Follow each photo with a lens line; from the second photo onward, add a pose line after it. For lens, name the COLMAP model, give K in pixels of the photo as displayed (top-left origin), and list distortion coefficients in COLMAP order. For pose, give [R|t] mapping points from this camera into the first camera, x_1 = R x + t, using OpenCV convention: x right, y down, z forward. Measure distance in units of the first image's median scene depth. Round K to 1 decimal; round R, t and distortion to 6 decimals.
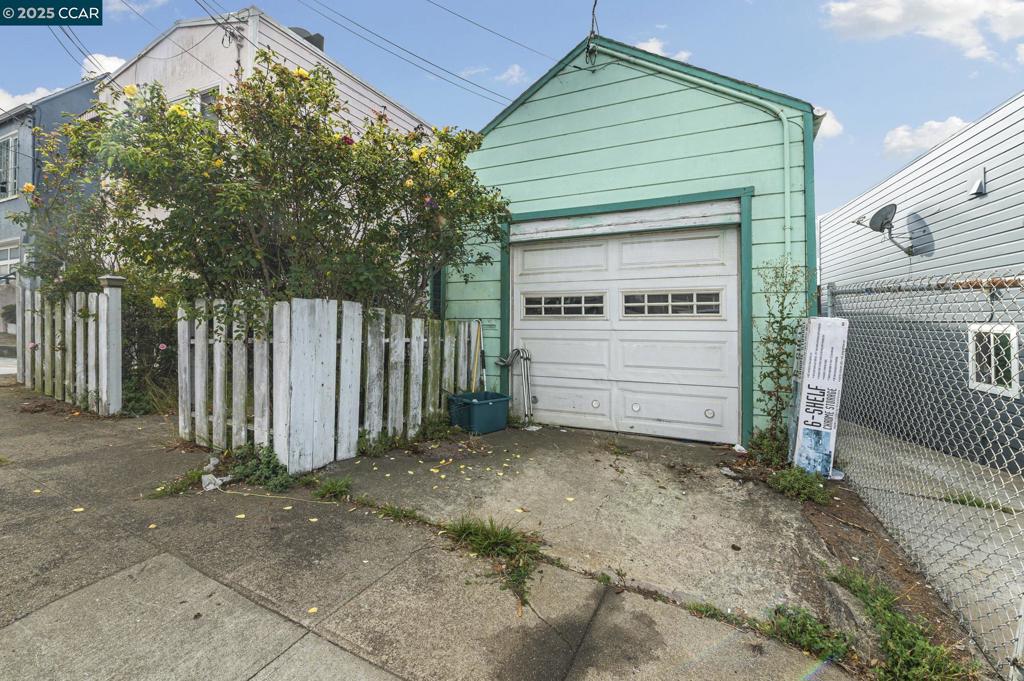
lens RADIAL K [[416.2, 0, 523.2], [0, 416.2, 310.6], [0, 0, 1]] dist [-0.003831, 0.001117]
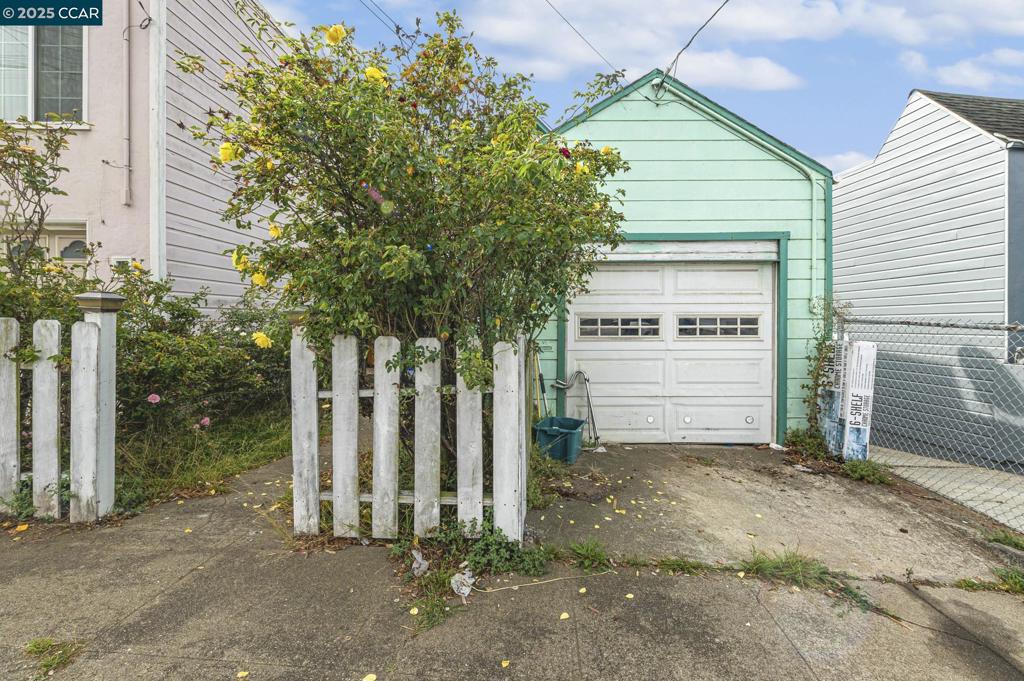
lens RADIAL K [[416.2, 0, 543.8], [0, 416.2, 321.3], [0, 0, 1]] dist [-0.003831, 0.001117]
pose [[0.918156, -0.001820, 0.396216, -0.601882], [-0.006628, 0.999779, 0.019951, -0.056193], [-0.396165, -0.020945, 0.917941, 0.163151]]
